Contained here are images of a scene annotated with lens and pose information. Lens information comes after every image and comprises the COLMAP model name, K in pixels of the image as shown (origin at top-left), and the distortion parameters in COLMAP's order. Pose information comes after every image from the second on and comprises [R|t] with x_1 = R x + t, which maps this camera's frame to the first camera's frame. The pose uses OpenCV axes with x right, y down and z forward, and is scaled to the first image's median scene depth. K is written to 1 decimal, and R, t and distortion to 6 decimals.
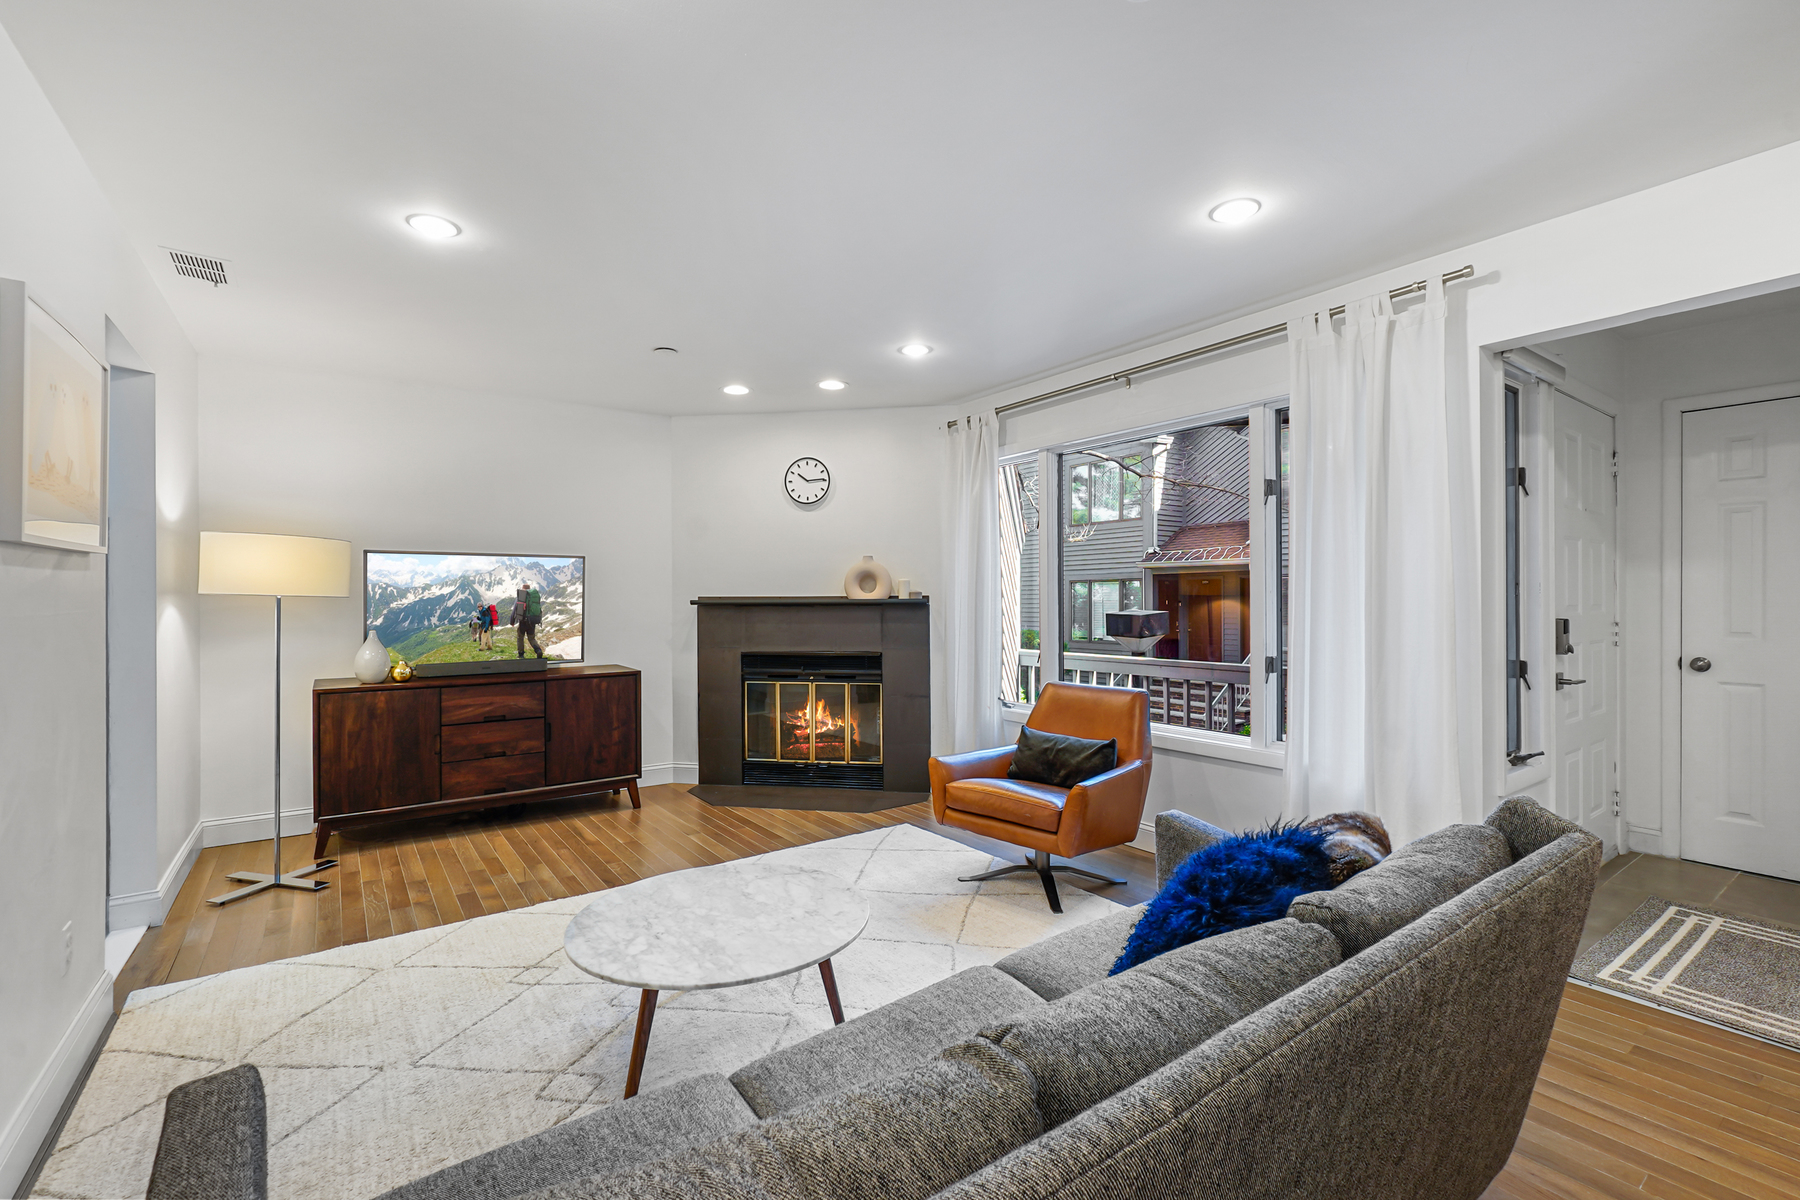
lens RADIAL K [[777.1, 0, 896.2], [0, 777.1, 601.0], [0, 0, 1]] dist [-0.000405, 0.000362]
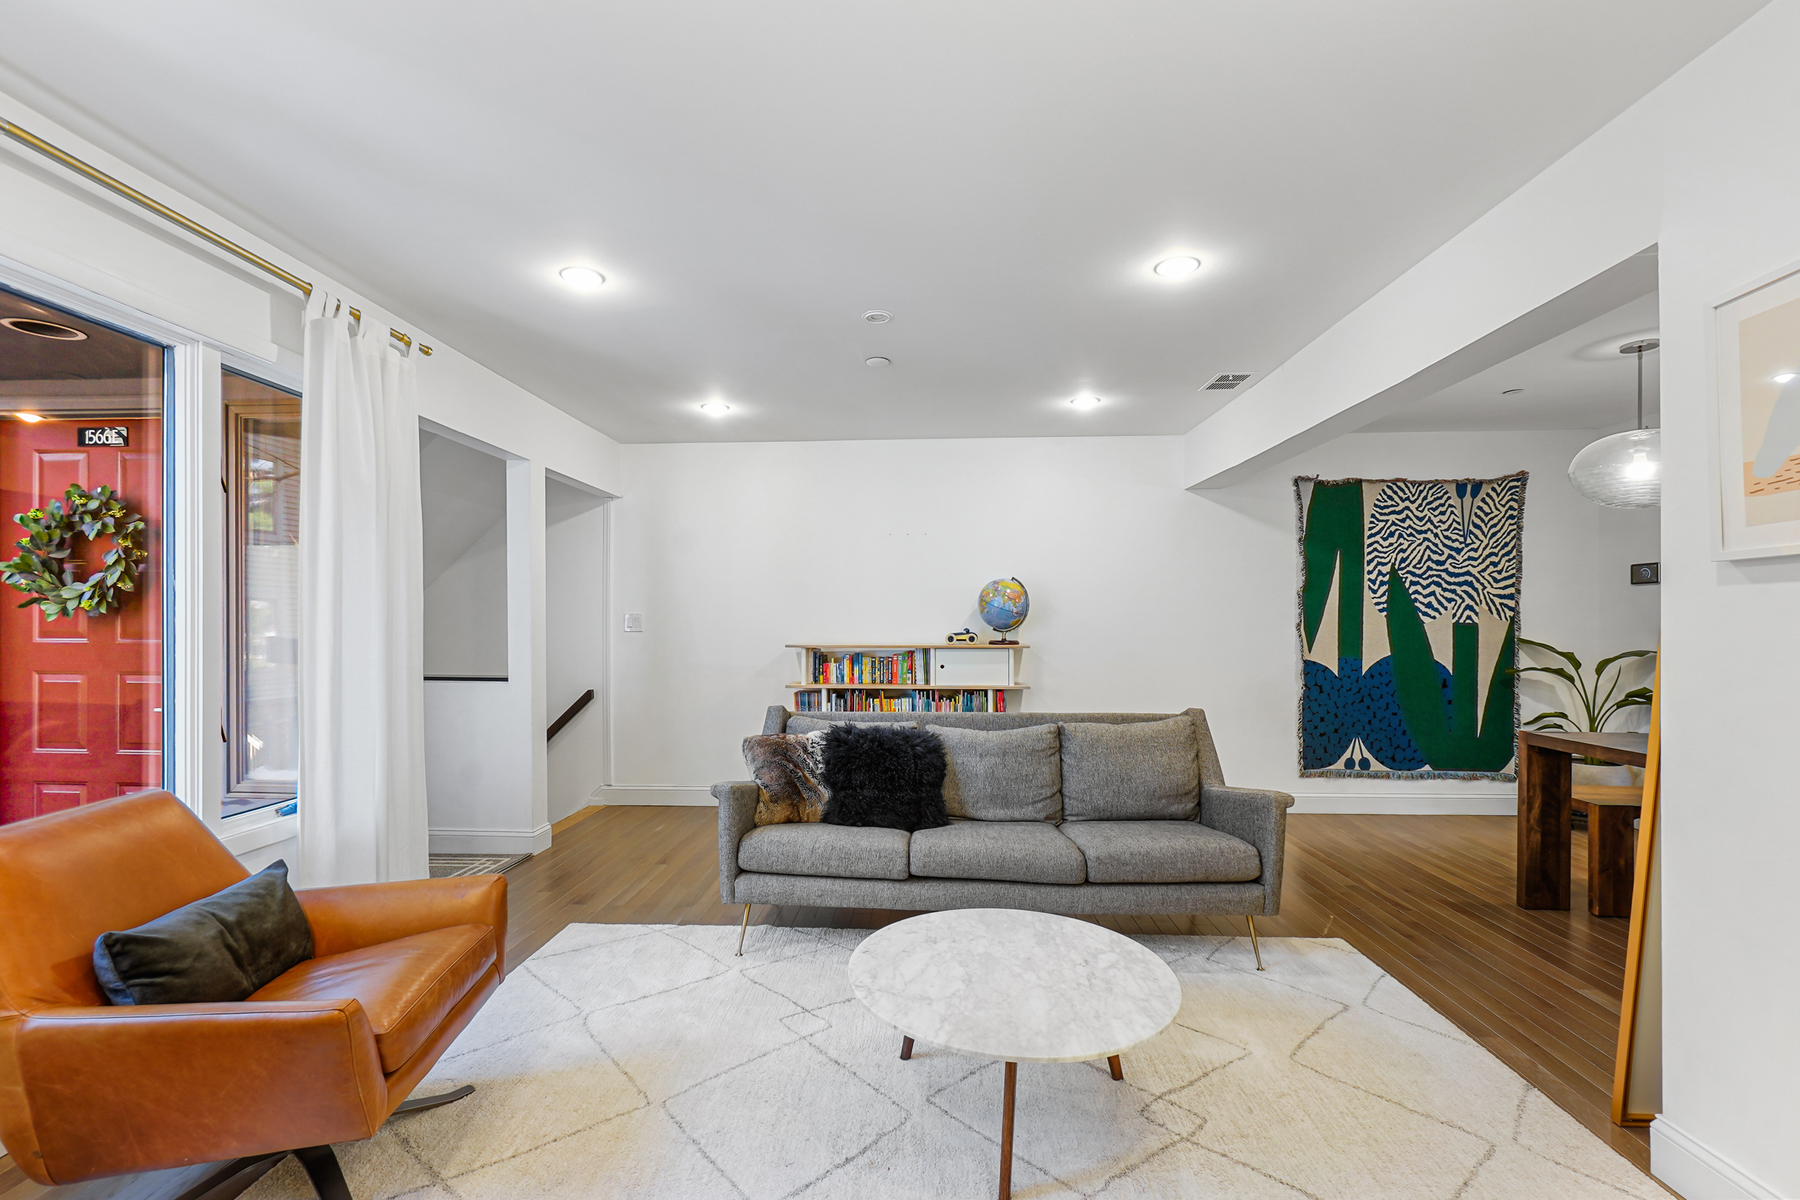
lens RADIAL K [[791.8, 0, 887.4], [0, 791.8, 625.3], [0, 0, 1]] dist [-0.009108, 0.004171]
pose [[-0.772609, 0.003926, 0.634870, -0.346690], [0.003073, 0.999992, -0.002444, 0.001046], [-0.634874, 0.000063, -0.772615, 0.892168]]
